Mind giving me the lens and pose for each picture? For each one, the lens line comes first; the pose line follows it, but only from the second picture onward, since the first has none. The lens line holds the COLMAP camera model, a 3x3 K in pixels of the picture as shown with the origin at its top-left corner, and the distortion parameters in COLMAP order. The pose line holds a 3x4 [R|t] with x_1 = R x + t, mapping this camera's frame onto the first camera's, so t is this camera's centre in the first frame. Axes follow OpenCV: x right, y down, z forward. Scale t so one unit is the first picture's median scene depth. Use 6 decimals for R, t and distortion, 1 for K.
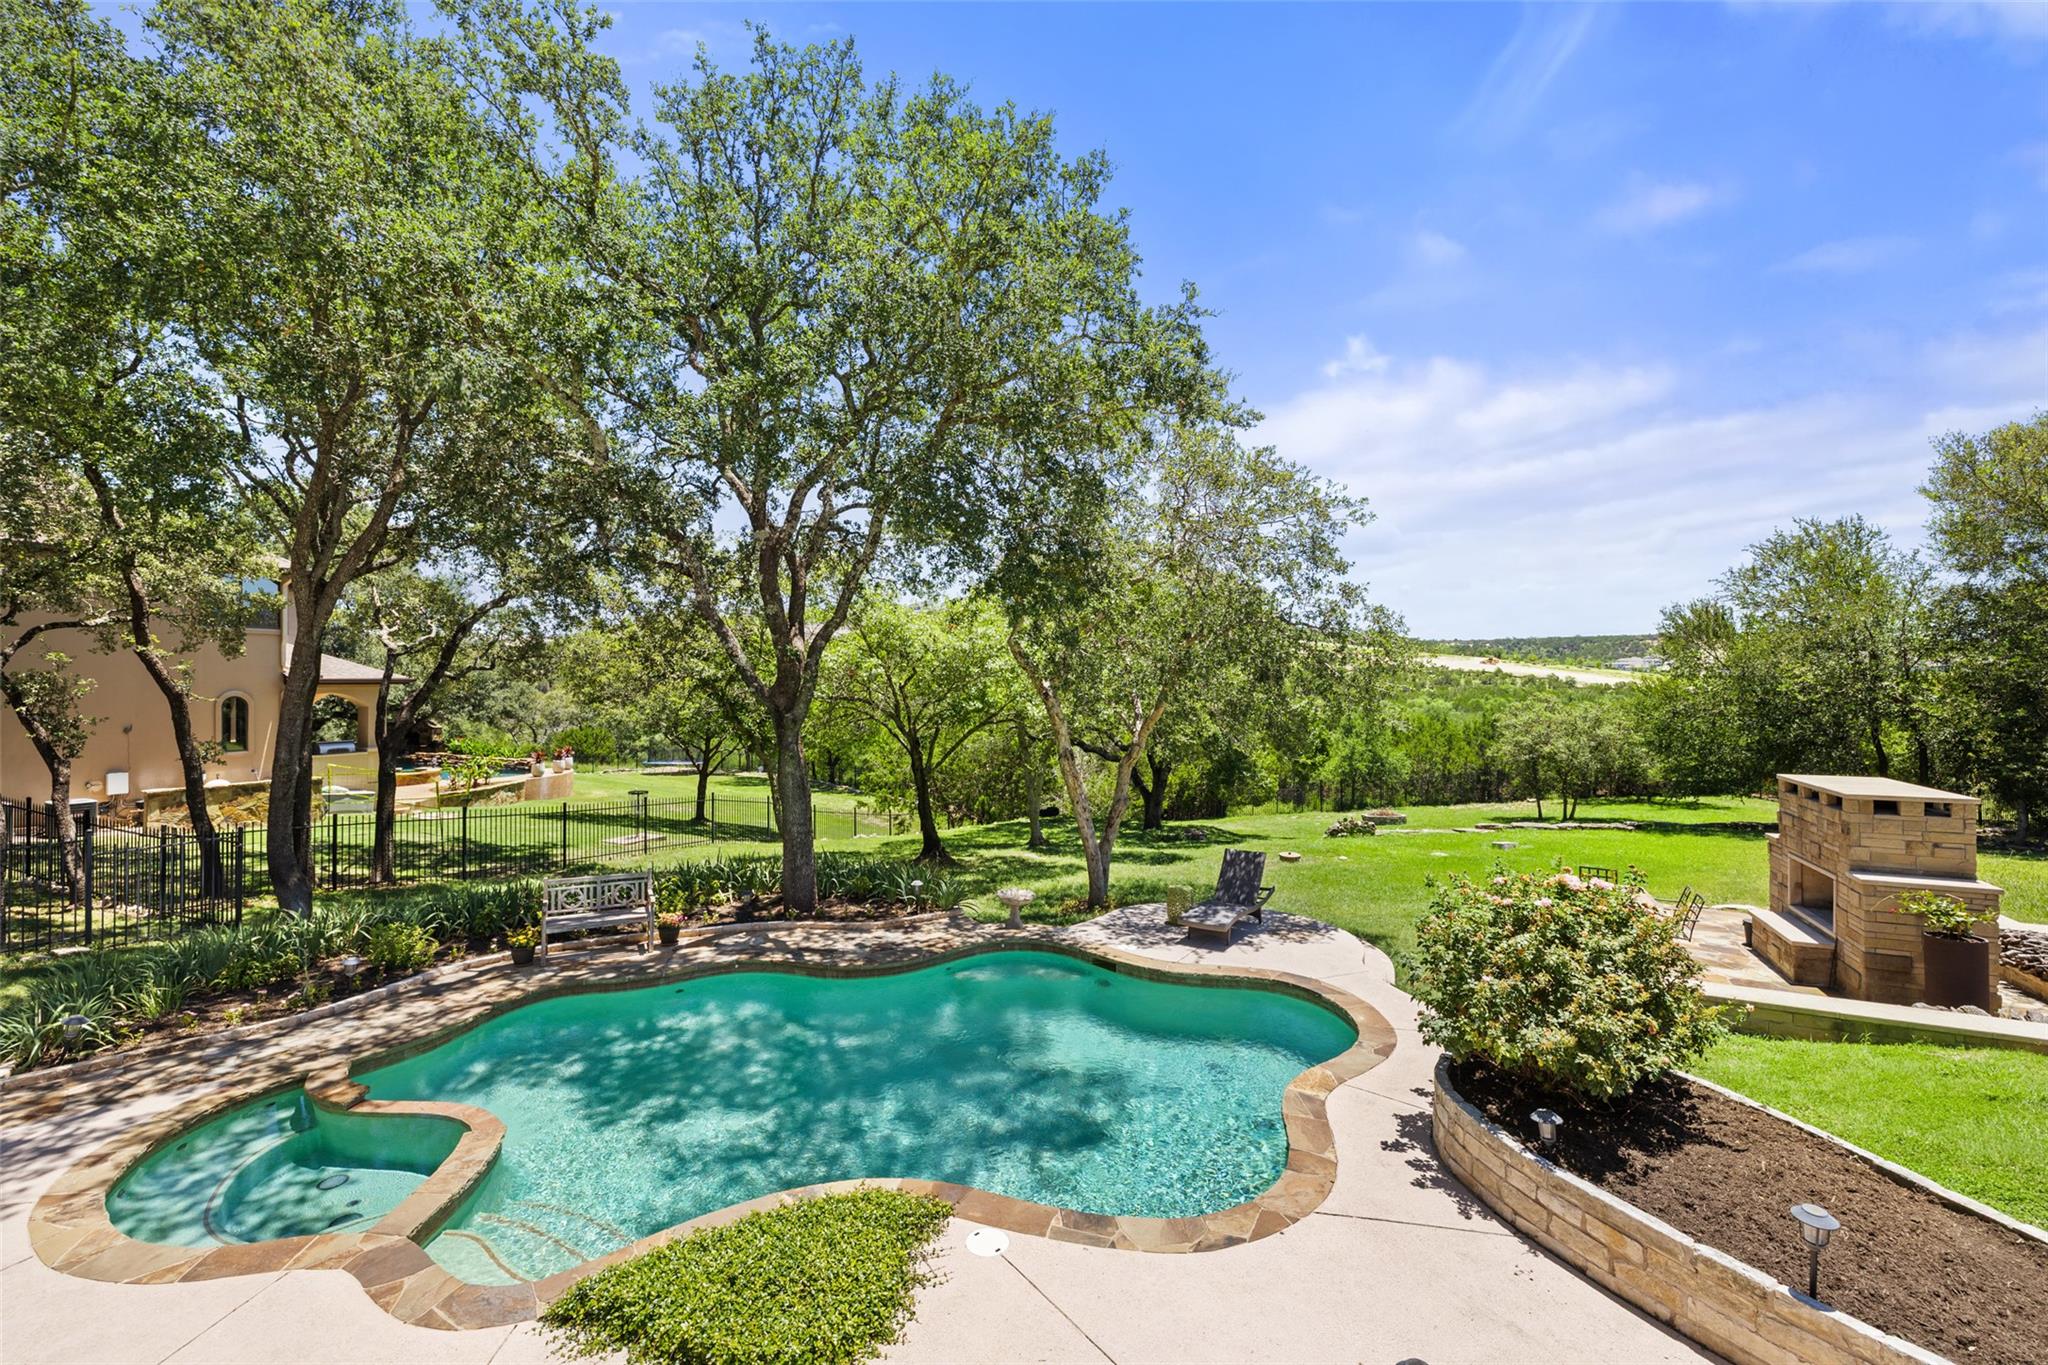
lens RADIAL K [[844.9, 0, 1024.0], [0, 844.9, 682.5], [0, 0, 1]] dist [0.001410, 0.000178]
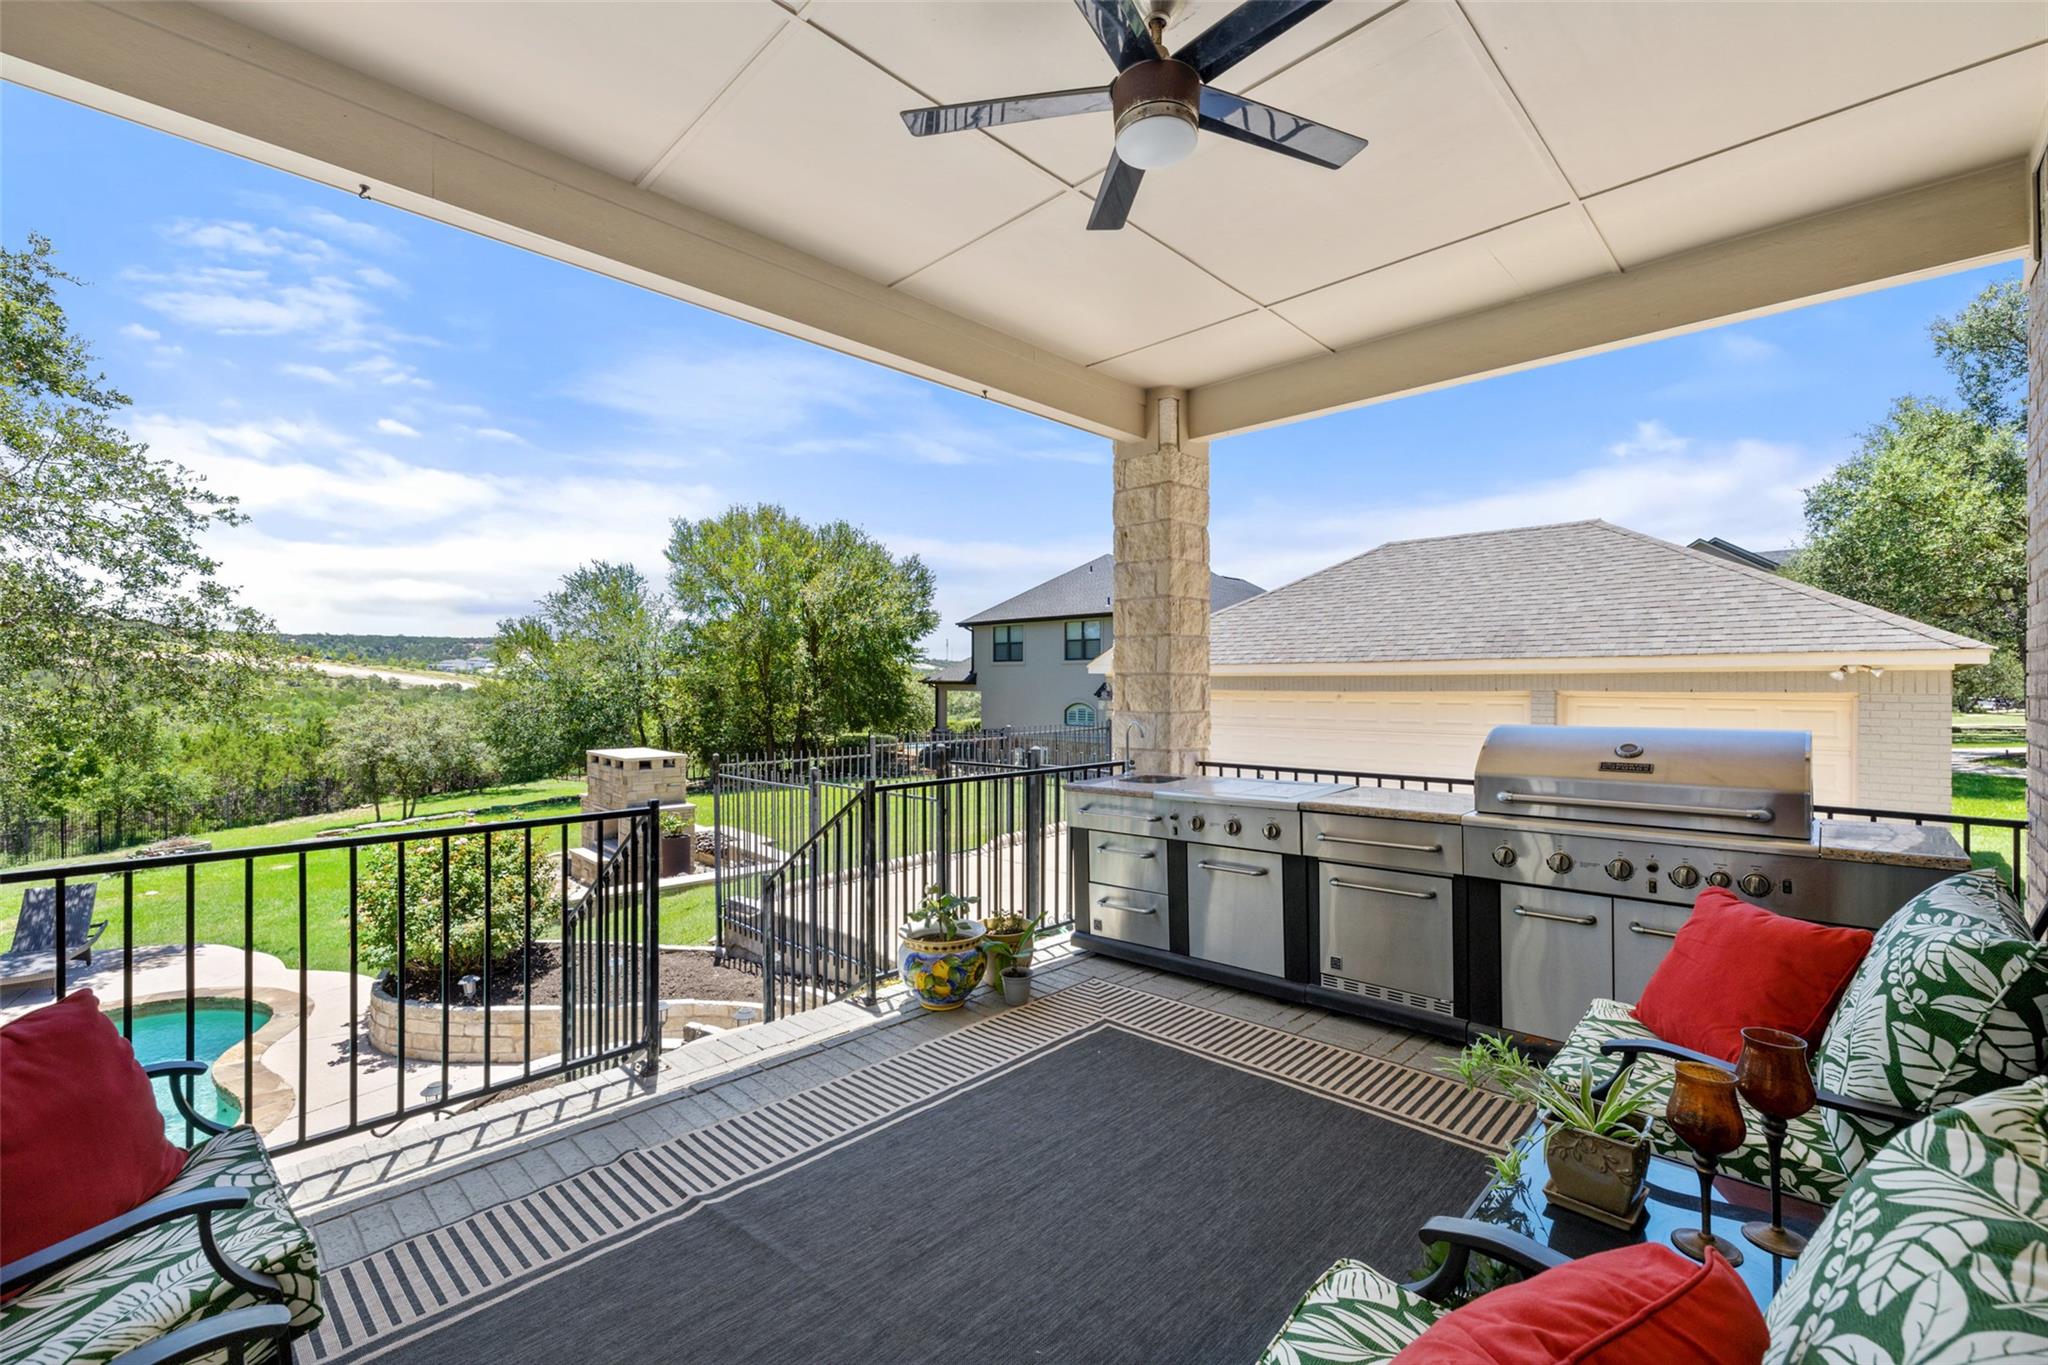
lens RADIAL K [[844.9, 0, 1024.0], [0, 844.9, 682.5], [0, 0, 1]] dist [0.001410, 0.000178]
pose [[0.348505, 0.003054, 0.937302, -0.083033], [-0.001390, 0.999995, -0.002741, -0.001512], [-0.937306, -0.000348, 0.348507, -0.082431]]
